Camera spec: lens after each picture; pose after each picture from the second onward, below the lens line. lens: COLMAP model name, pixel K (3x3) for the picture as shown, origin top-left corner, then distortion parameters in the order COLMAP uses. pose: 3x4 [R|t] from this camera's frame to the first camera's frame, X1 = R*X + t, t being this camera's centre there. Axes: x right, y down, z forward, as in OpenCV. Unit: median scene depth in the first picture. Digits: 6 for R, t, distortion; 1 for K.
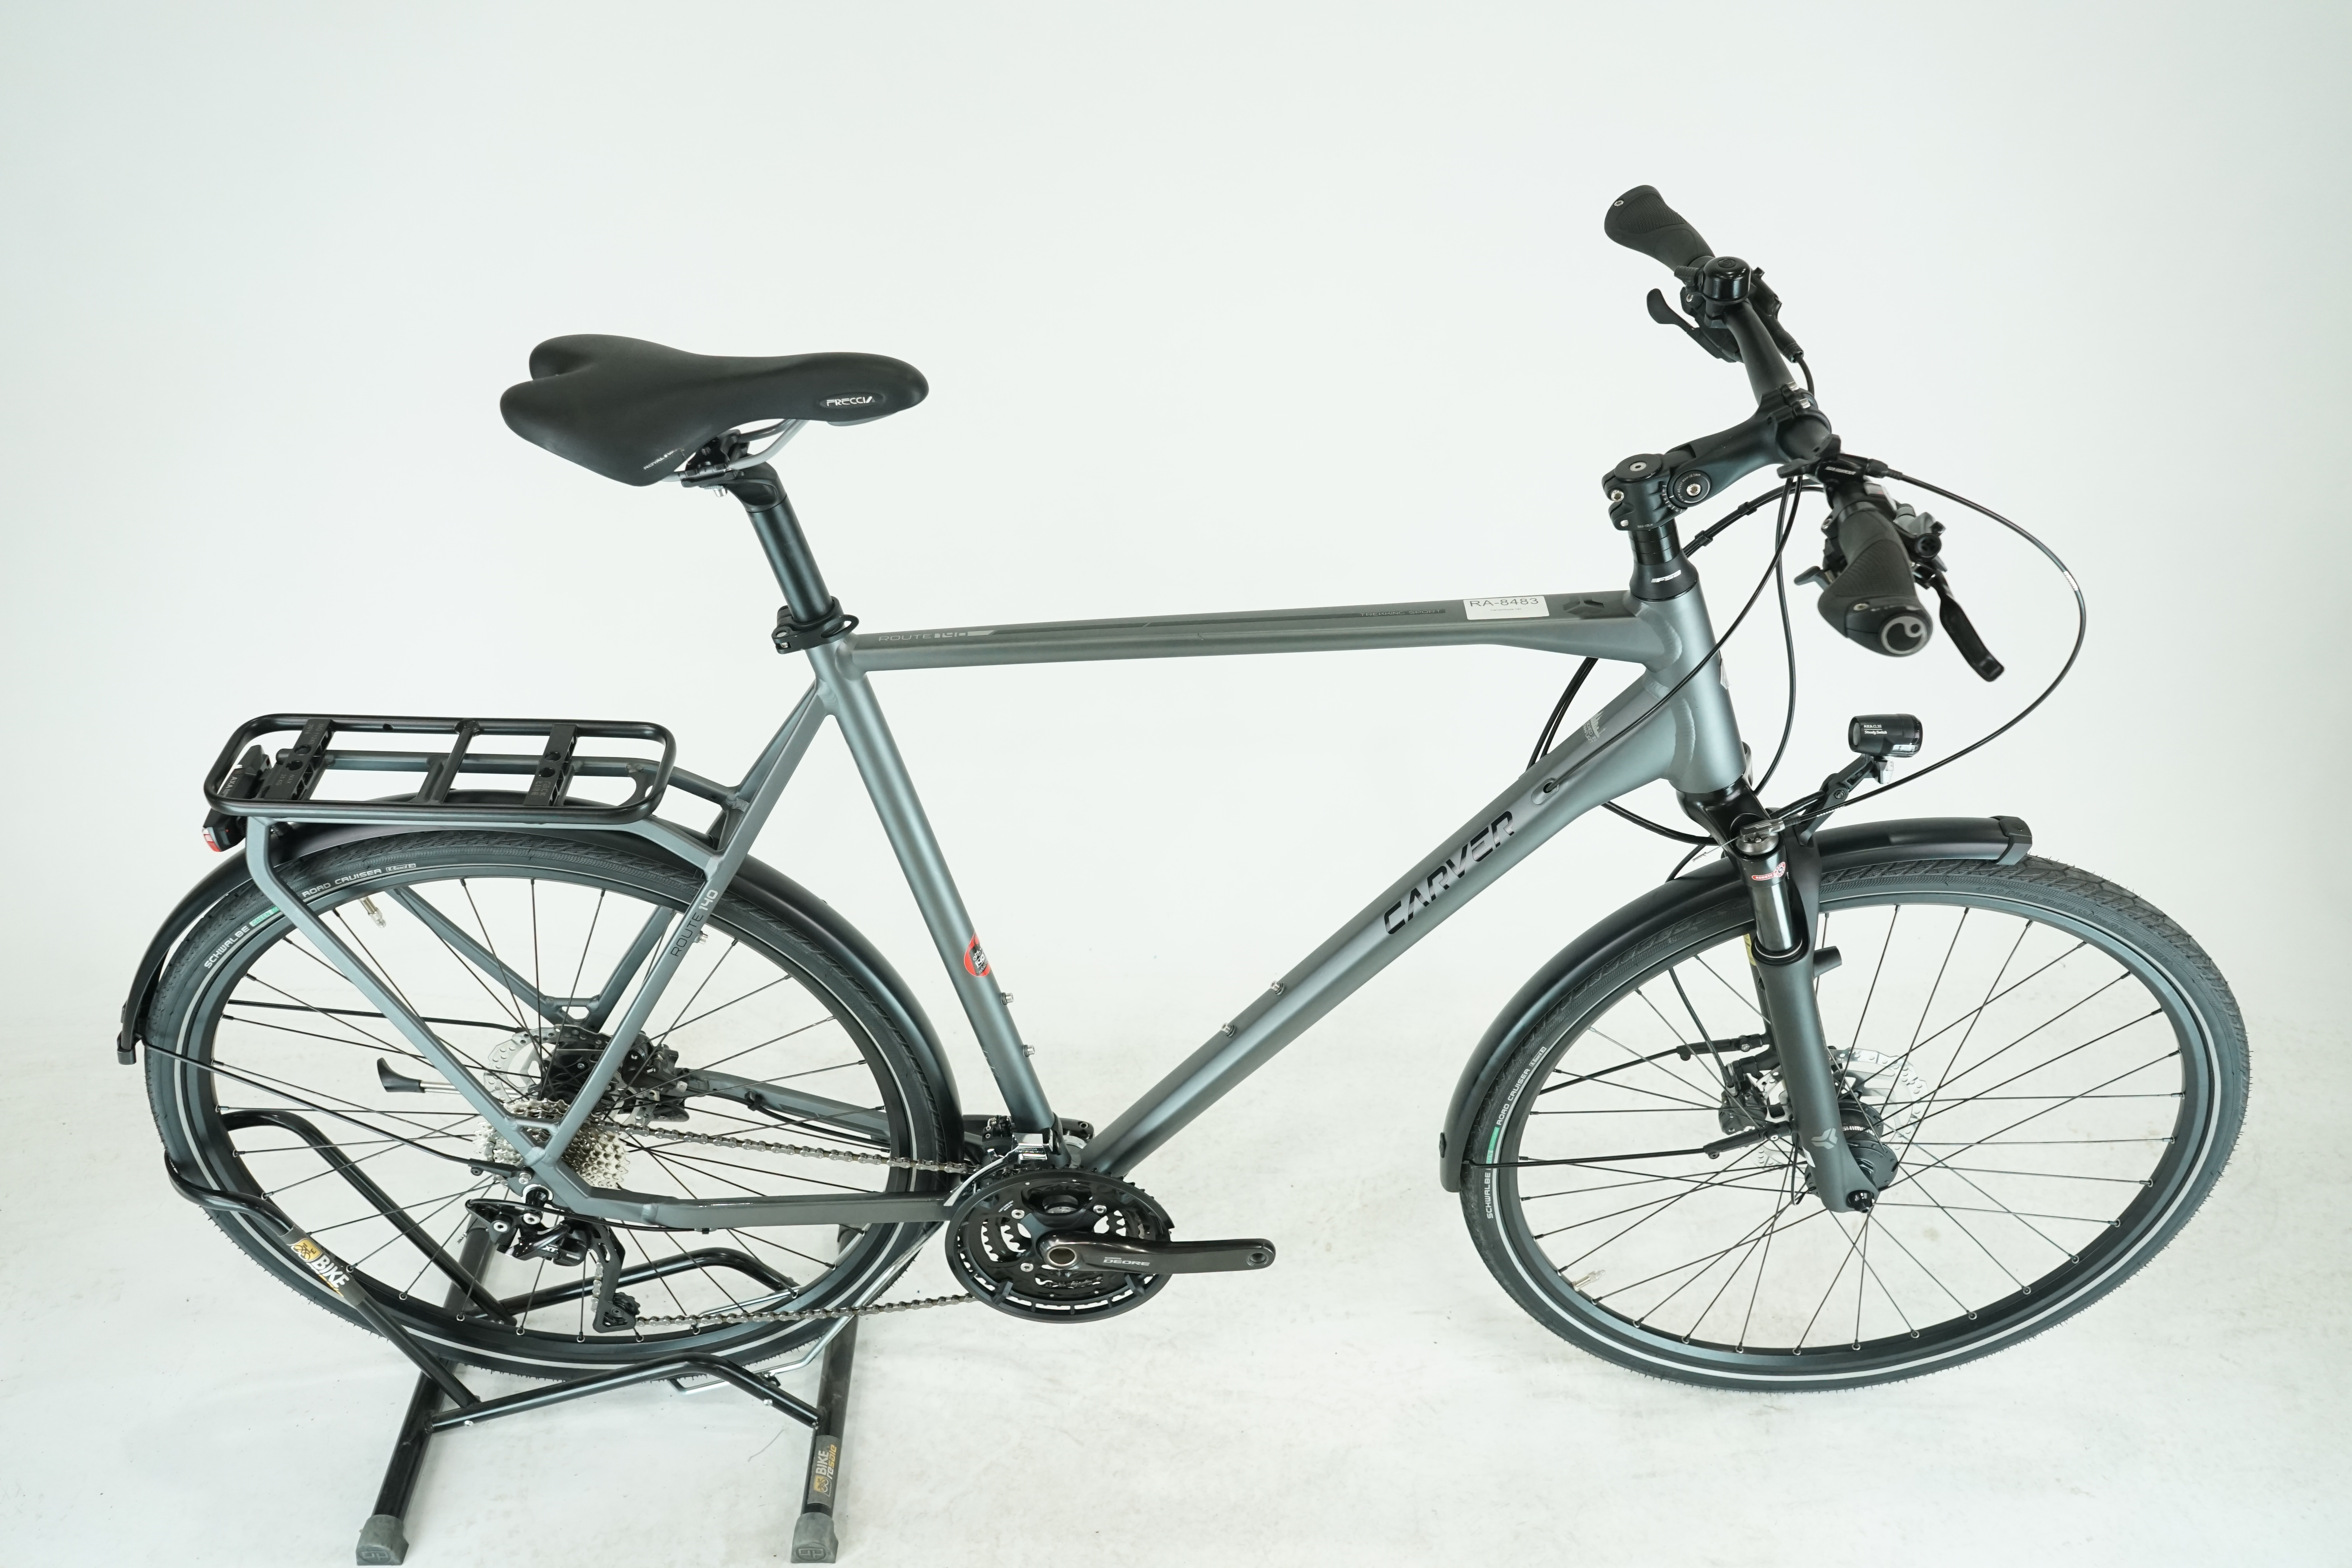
lens RADIAL K [[2031.4, 0, 1176.0], [0, 2031.4, 784.0], [0, 0, 1]] dist [-0.001676, 0.001866]
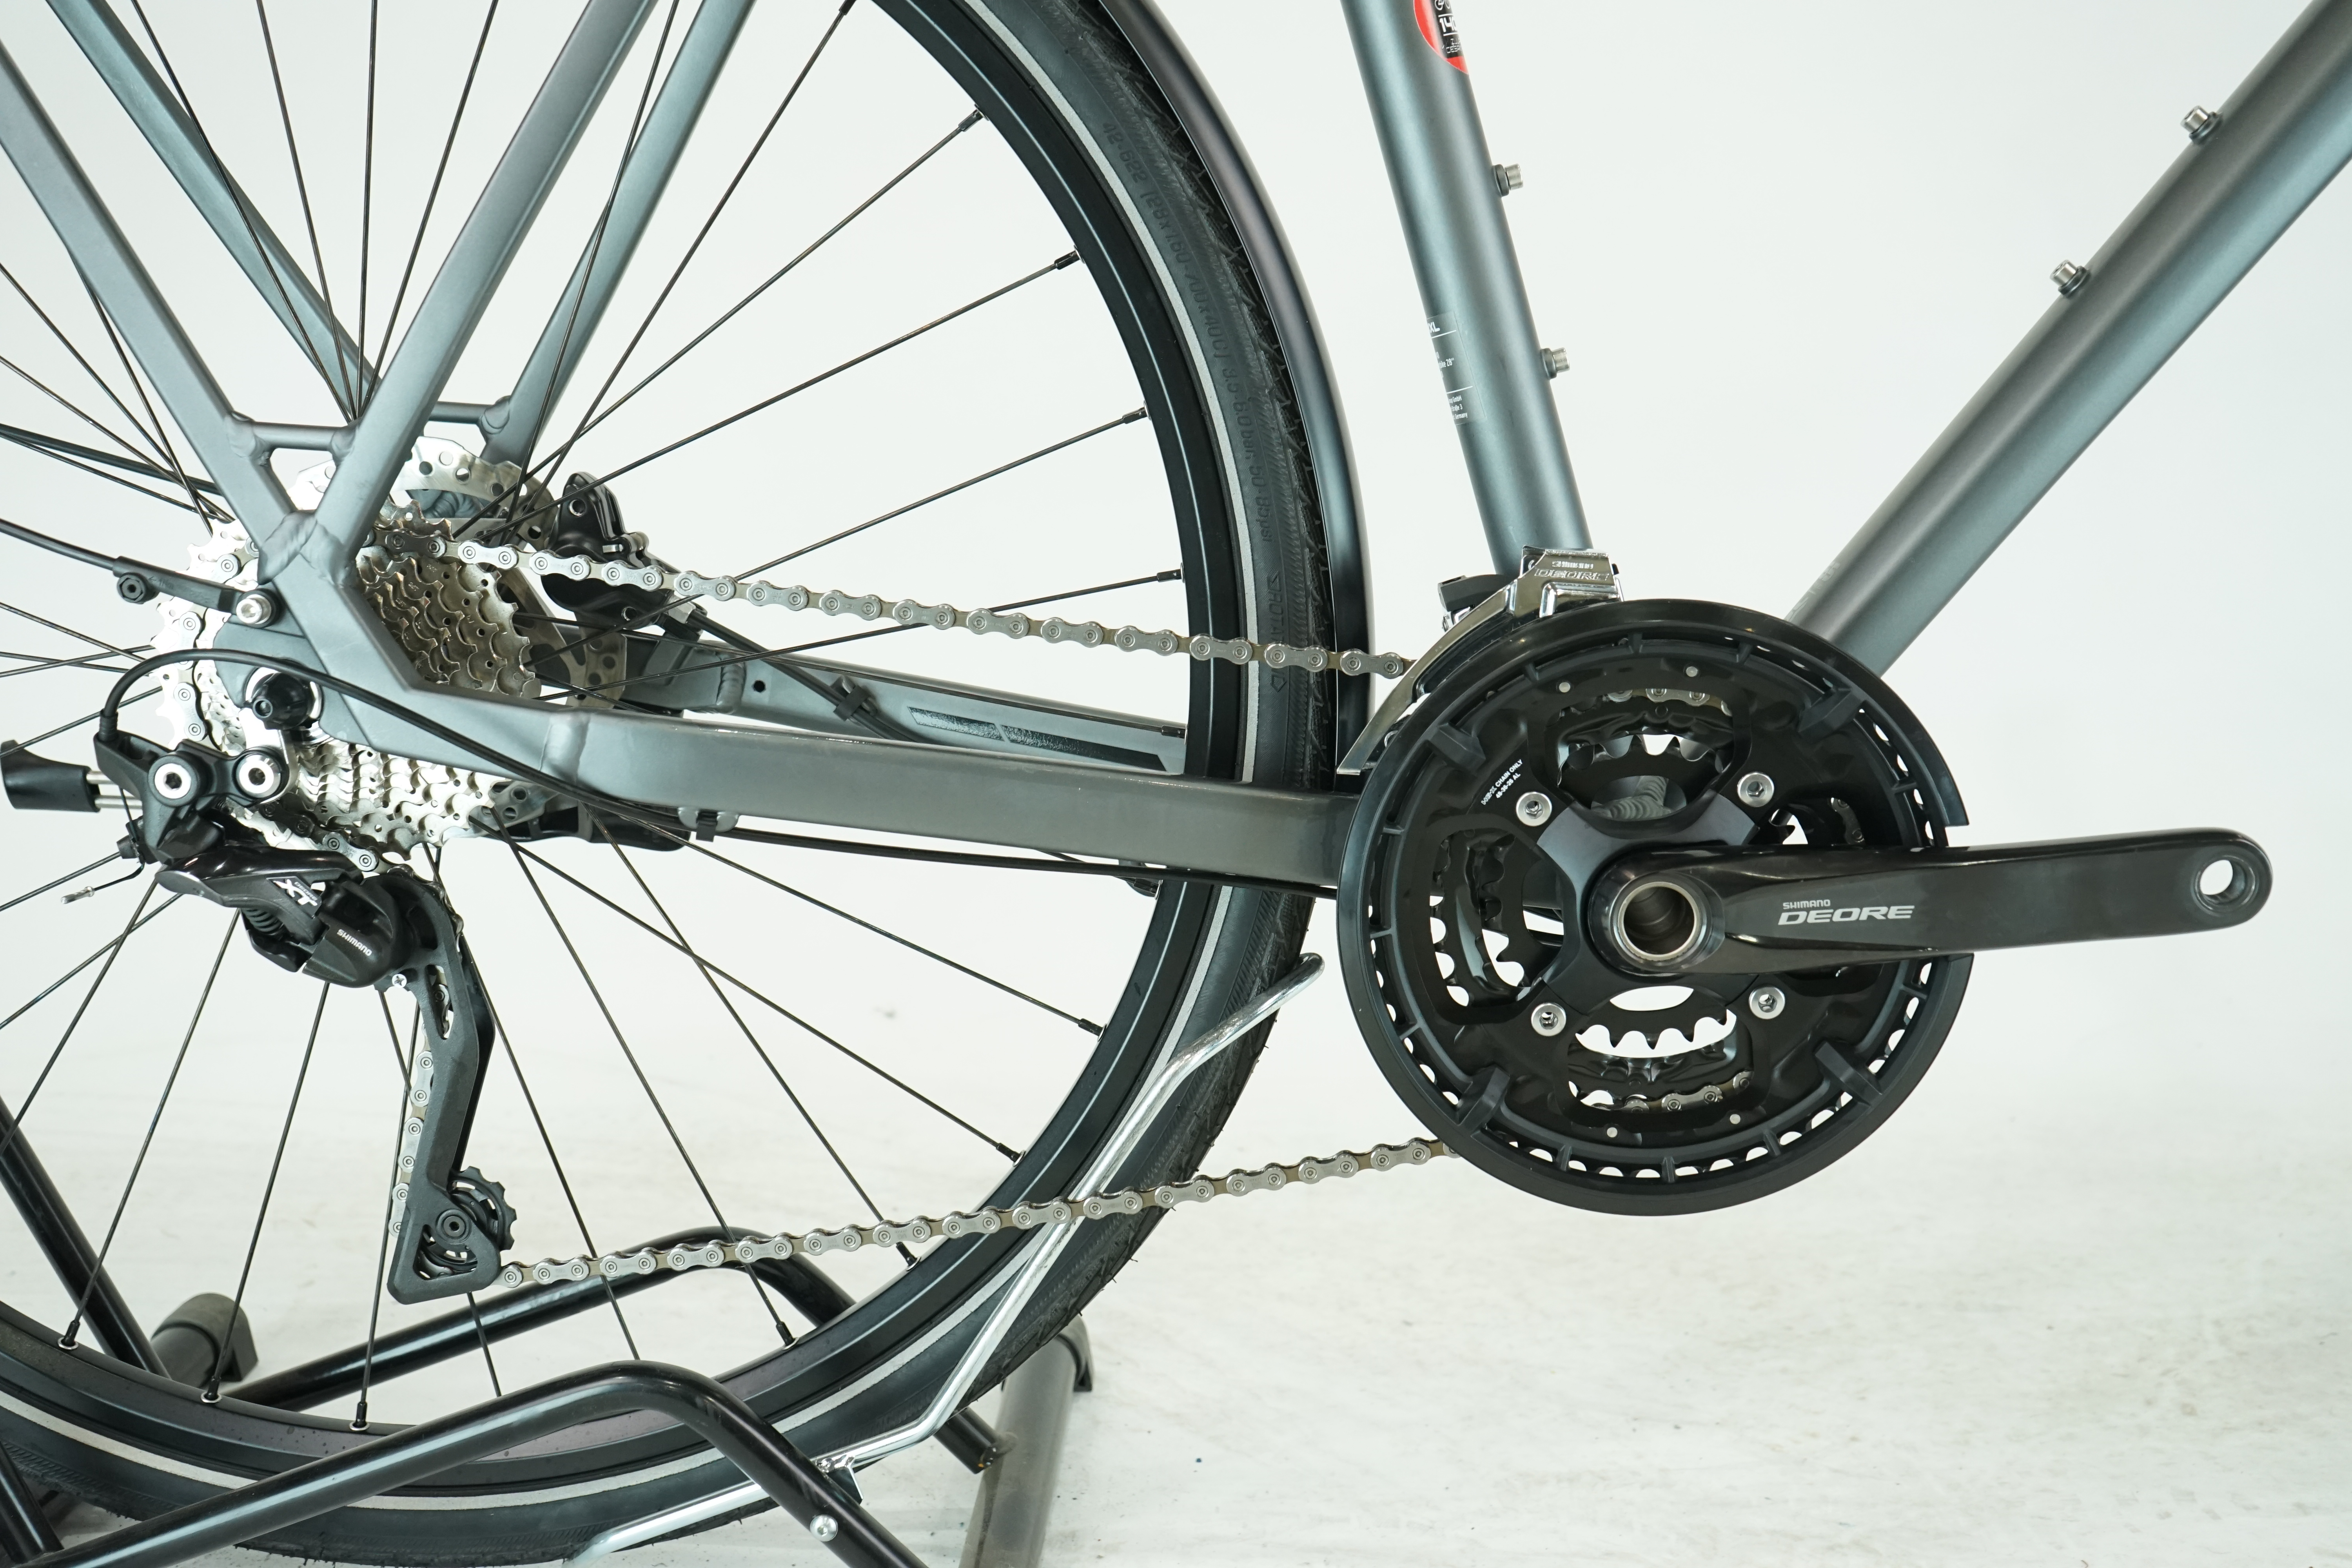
lens RADIAL K [[2432.9, 0, 1176.0], [0, 2432.9, 784.0], [0, 0, 1]] dist [0.014182, 0.008515]
pose [[0.997650, -0.021089, -0.065191, -0.119603], [-0.009895, 0.897134, -0.441647, 0.424204], [0.067799, 0.441254, 0.894817, 0.619393]]
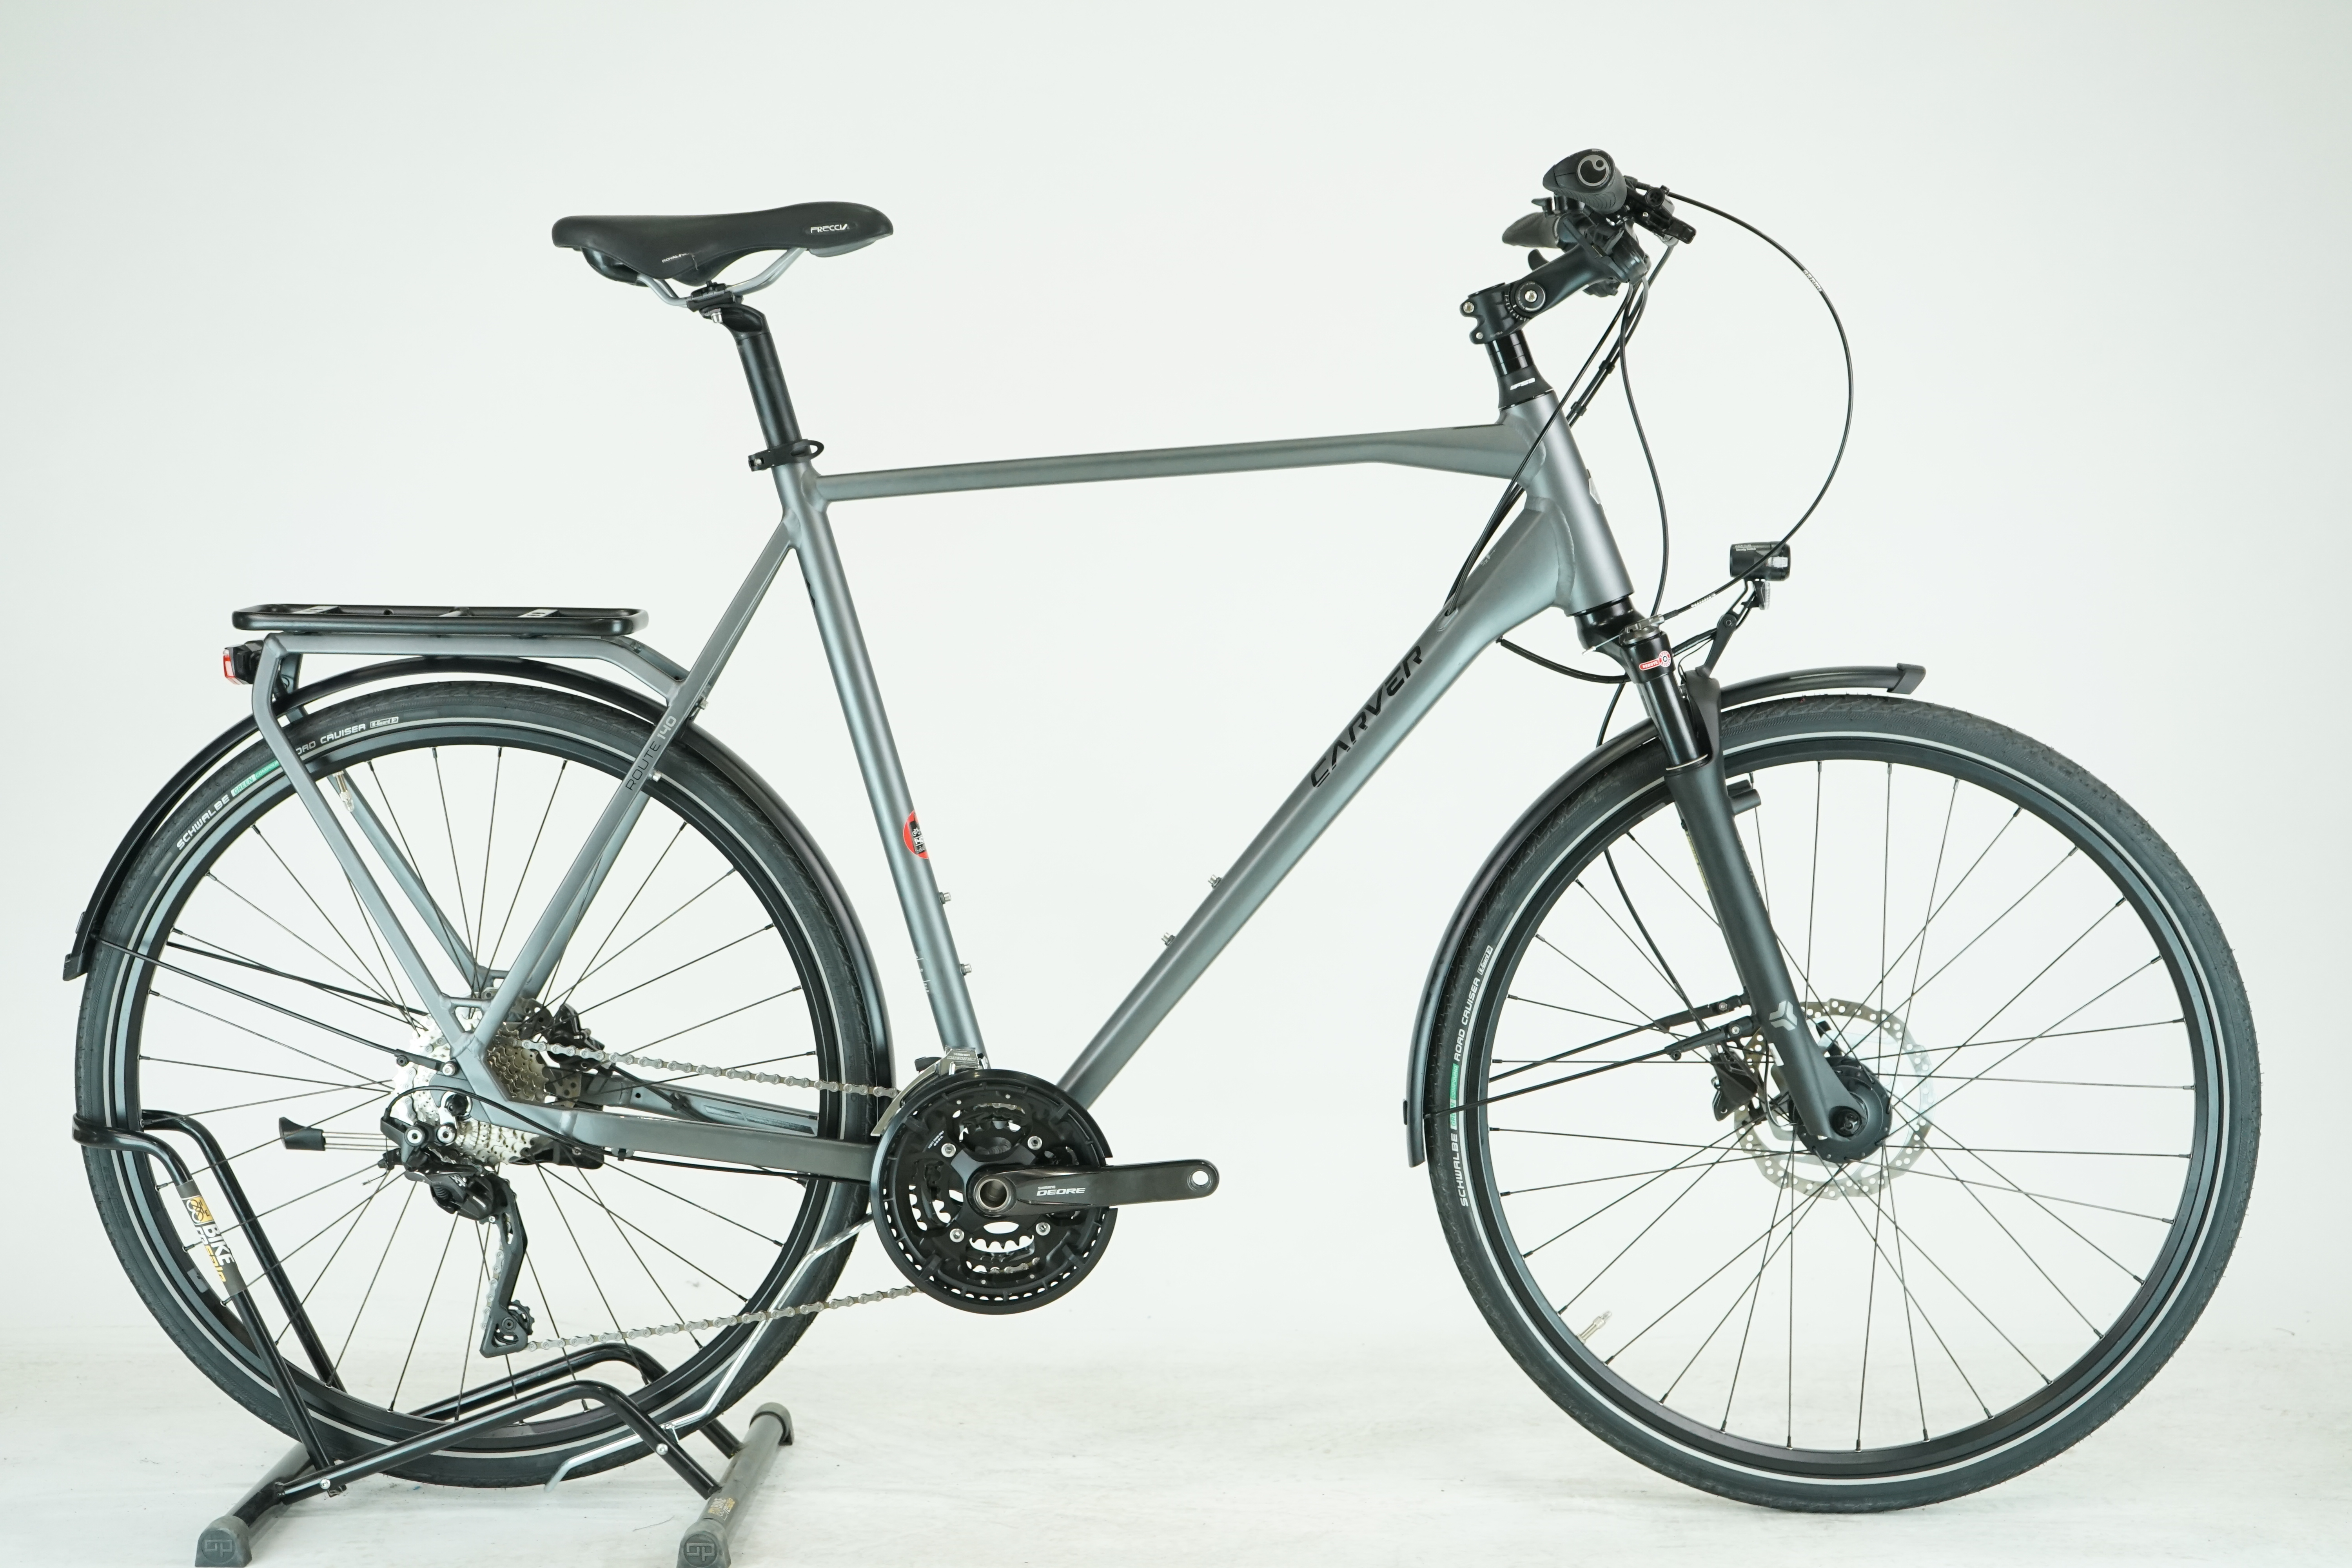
lens RADIAL K [[3932.2, 0, 1176.0], [0, 3932.2, 784.0], [0, 0, 1]] dist [-0.016742, -0.021736]
pose [[0.997634, -0.021848, -0.065183, 0.157595], [-0.015451, 0.852643, -0.522265, 1.066492], [0.066988, 0.522036, 0.850289, -0.667166]]
